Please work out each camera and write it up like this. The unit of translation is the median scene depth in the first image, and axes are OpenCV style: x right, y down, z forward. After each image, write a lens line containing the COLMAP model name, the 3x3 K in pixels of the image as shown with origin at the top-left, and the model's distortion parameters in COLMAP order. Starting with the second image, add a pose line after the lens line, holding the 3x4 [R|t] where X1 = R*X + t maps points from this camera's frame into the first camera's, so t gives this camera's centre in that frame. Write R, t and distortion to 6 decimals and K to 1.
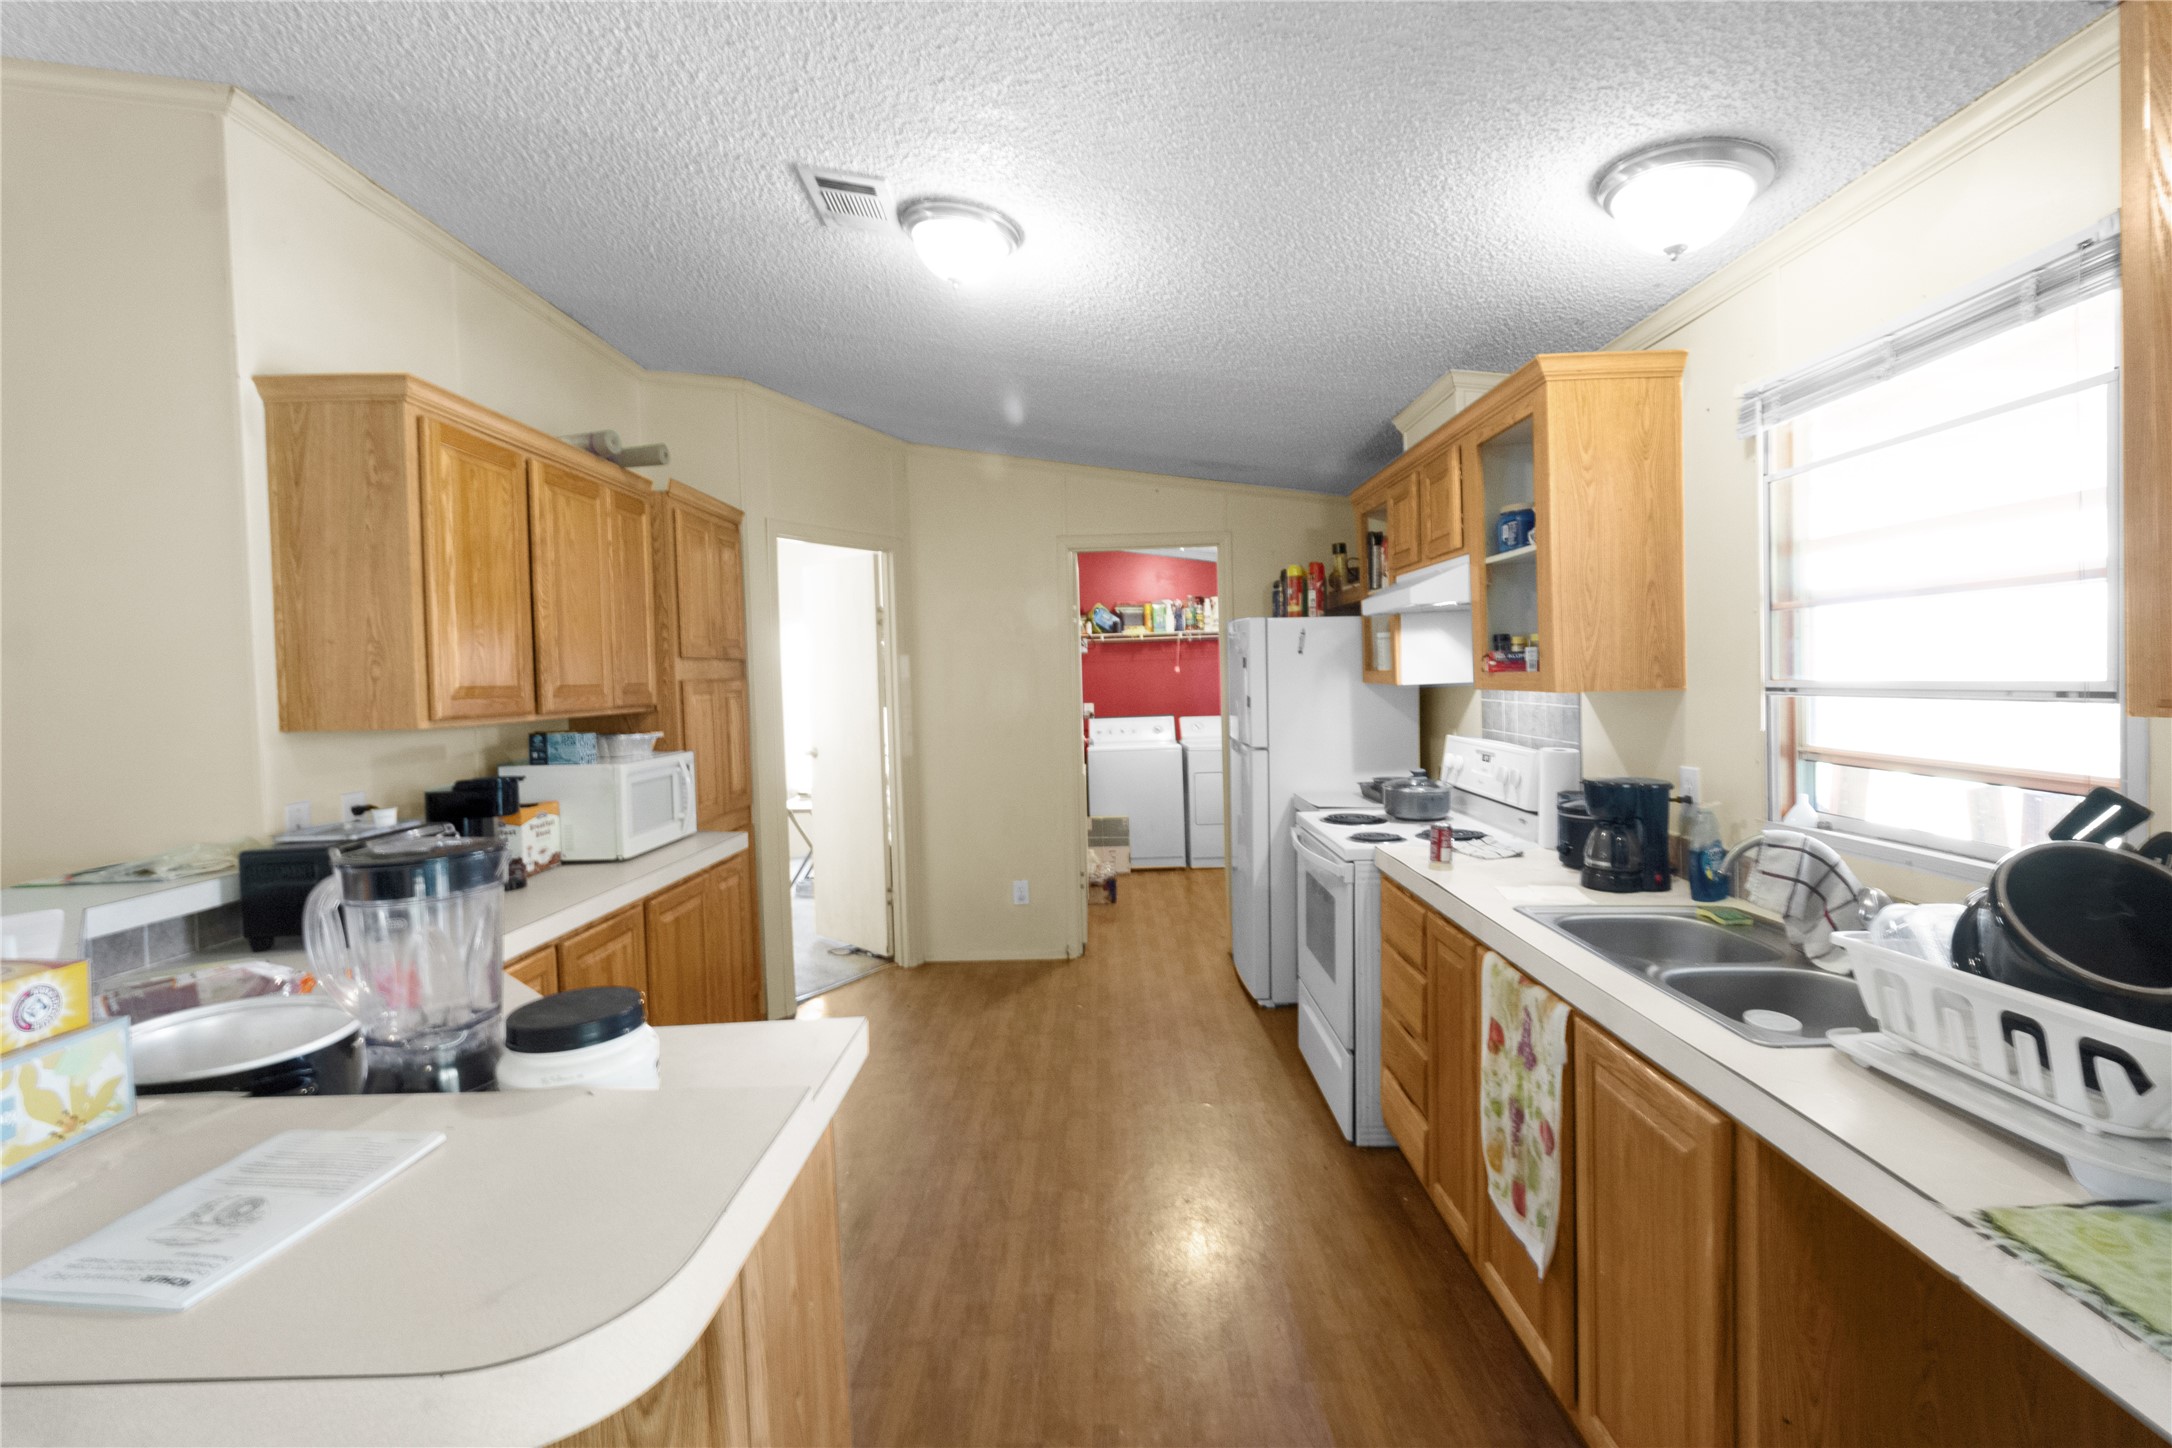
lens RADIAL K [[999.7, 0, 1086.7], [0, 999.7, 712.9], [0, 0, 1]] dist [0.006006, -0.000741]
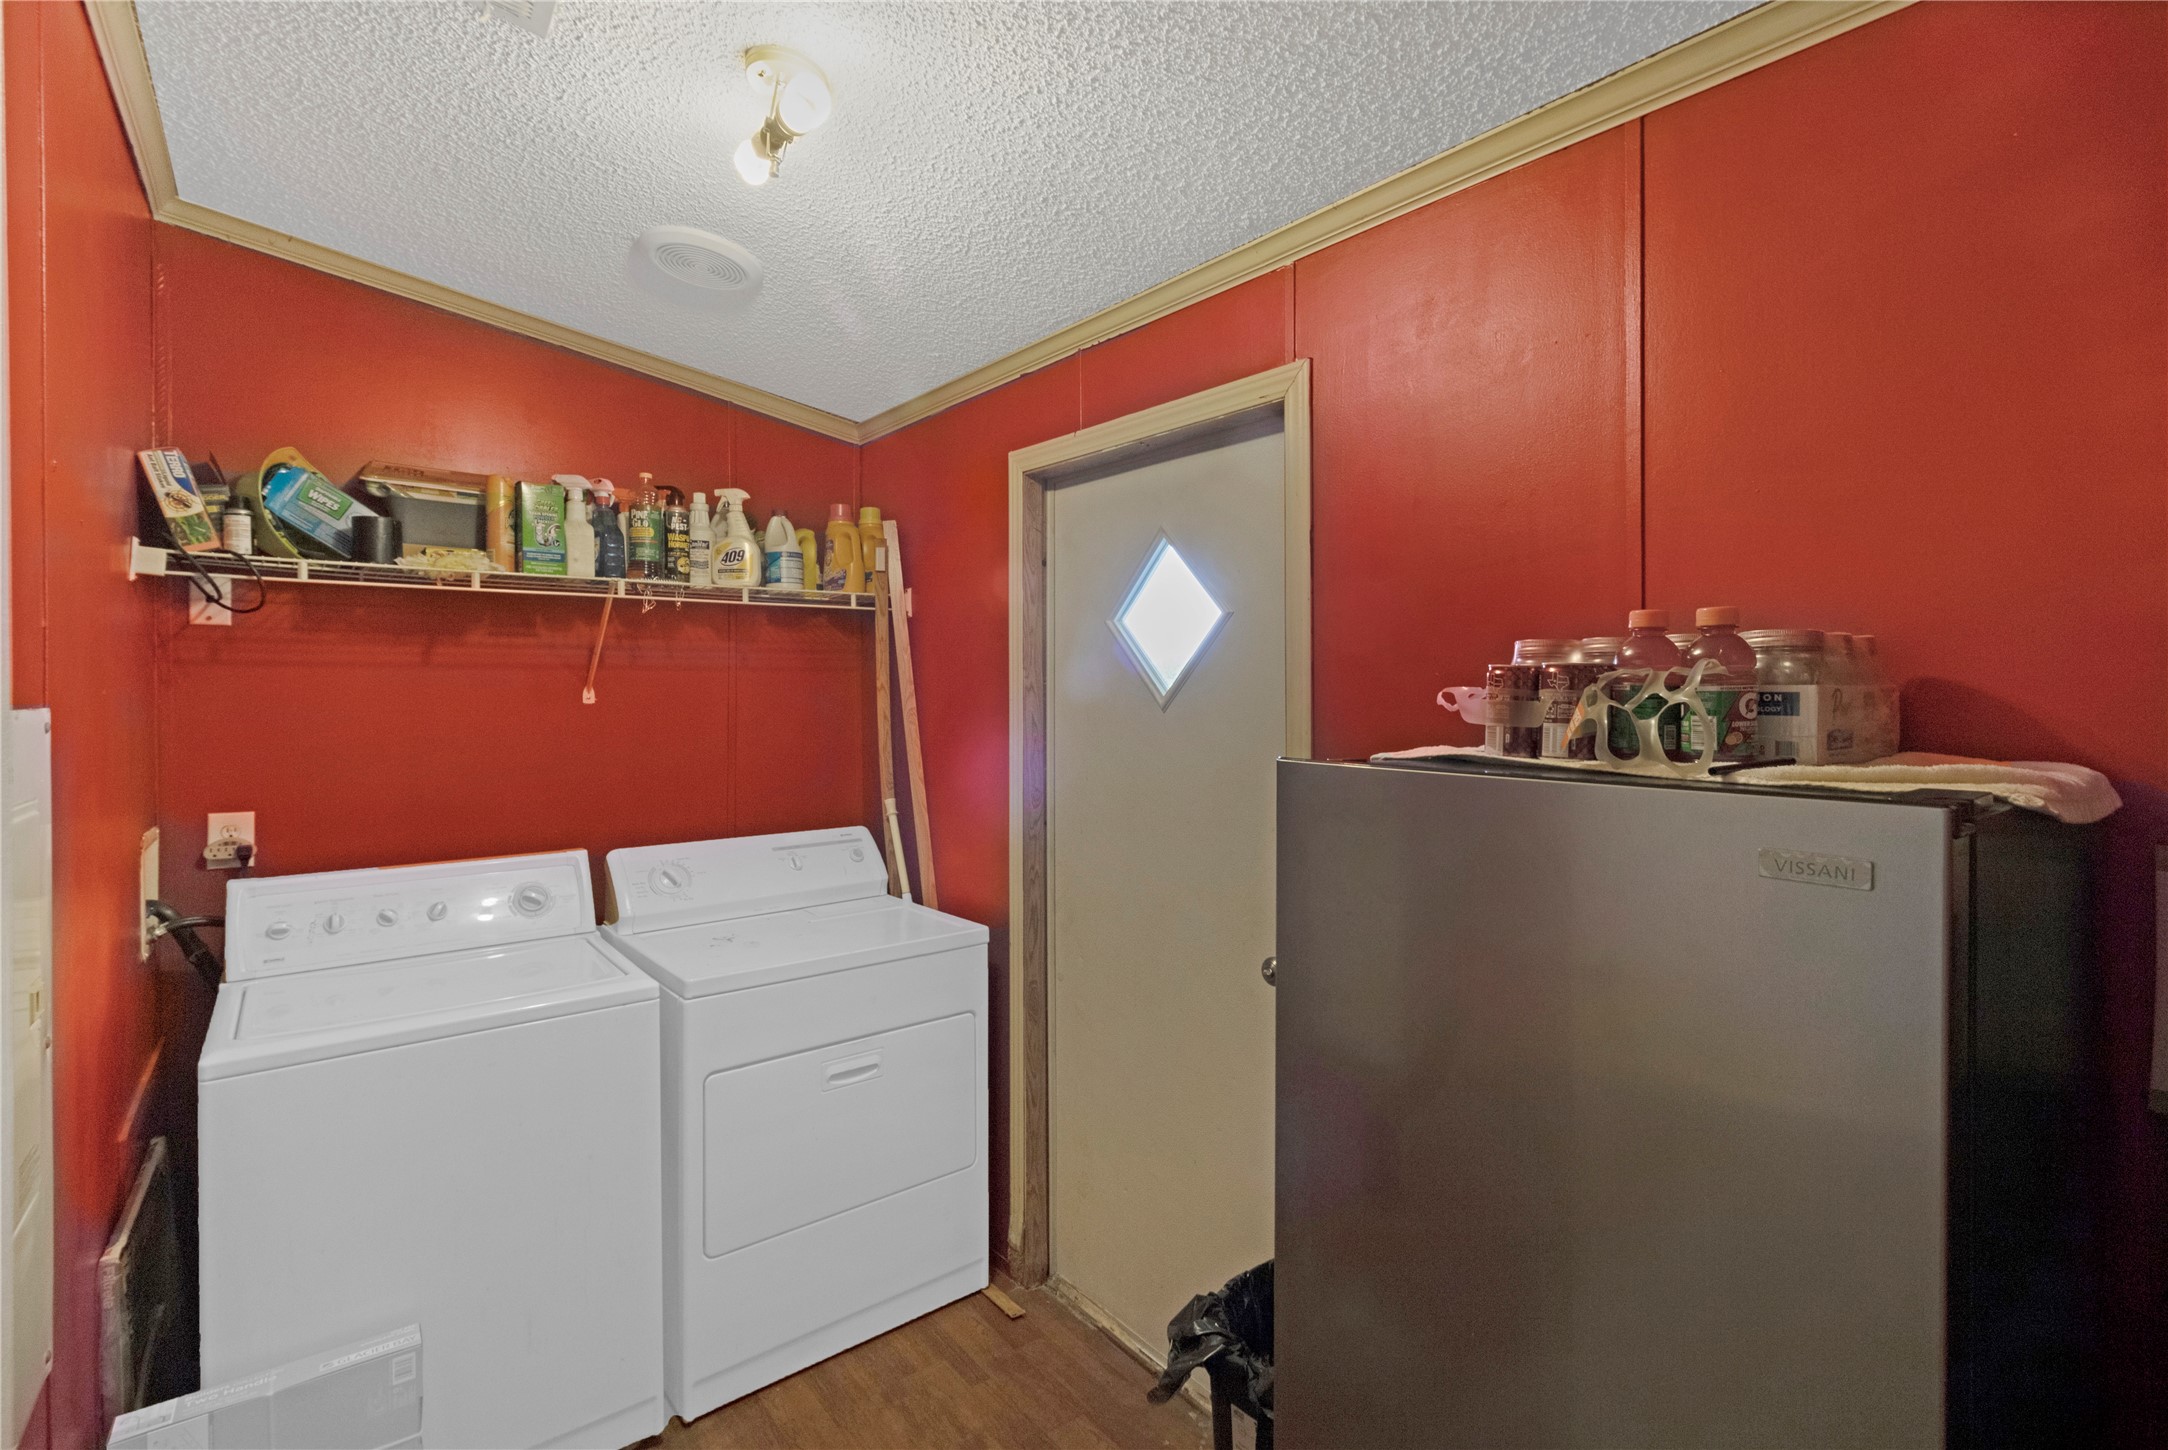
lens RADIAL K [[988.2, 0, 1101.5], [0, 988.2, 690.7], [0, 0, 1]] dist [-0.000161, -0.000711]
pose [[0.767236, 0.025831, 0.640845, 0.010828], [0.006726, 0.998810, -0.048313, -0.028822], [-0.641330, 0.041378, 0.766149, 0.658319]]
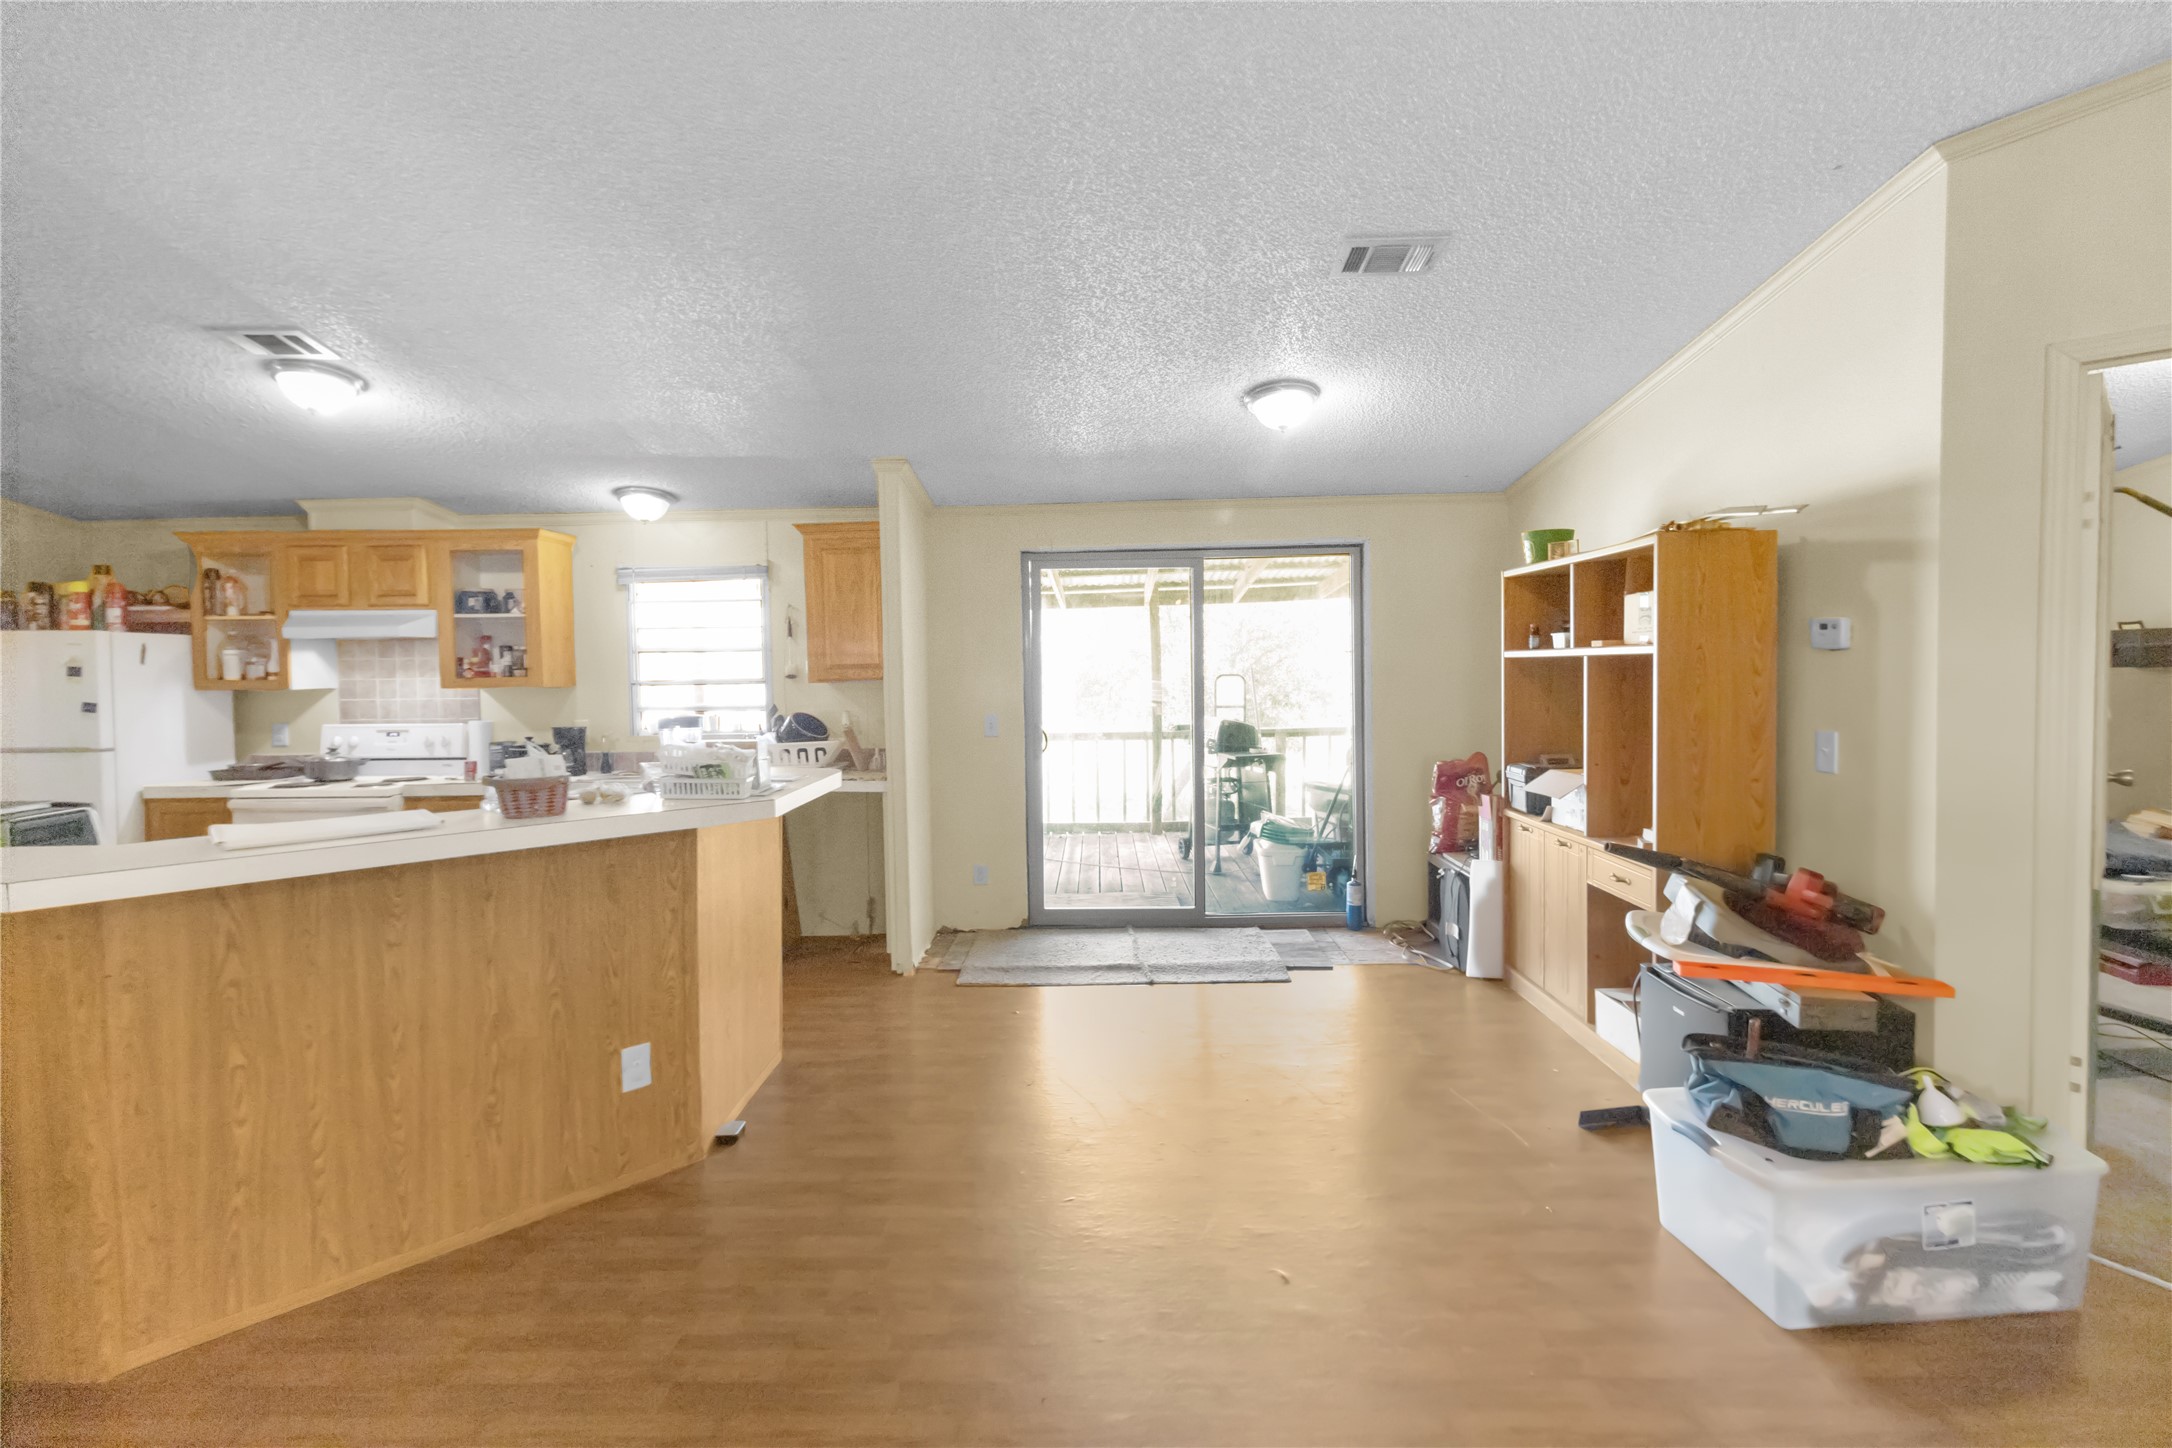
lens RADIAL K [[999.7, 0, 1074.4], [0, 999.7, 695.0], [0, 0, 1]] dist [0.006006, -0.000741]
pose [[0.000401, -0.003384, 0.999994, -0.500651], [0.053287, 0.998574, 0.003357, 0.015038], [-0.998579, 0.053285, 0.000581, -0.034970]]
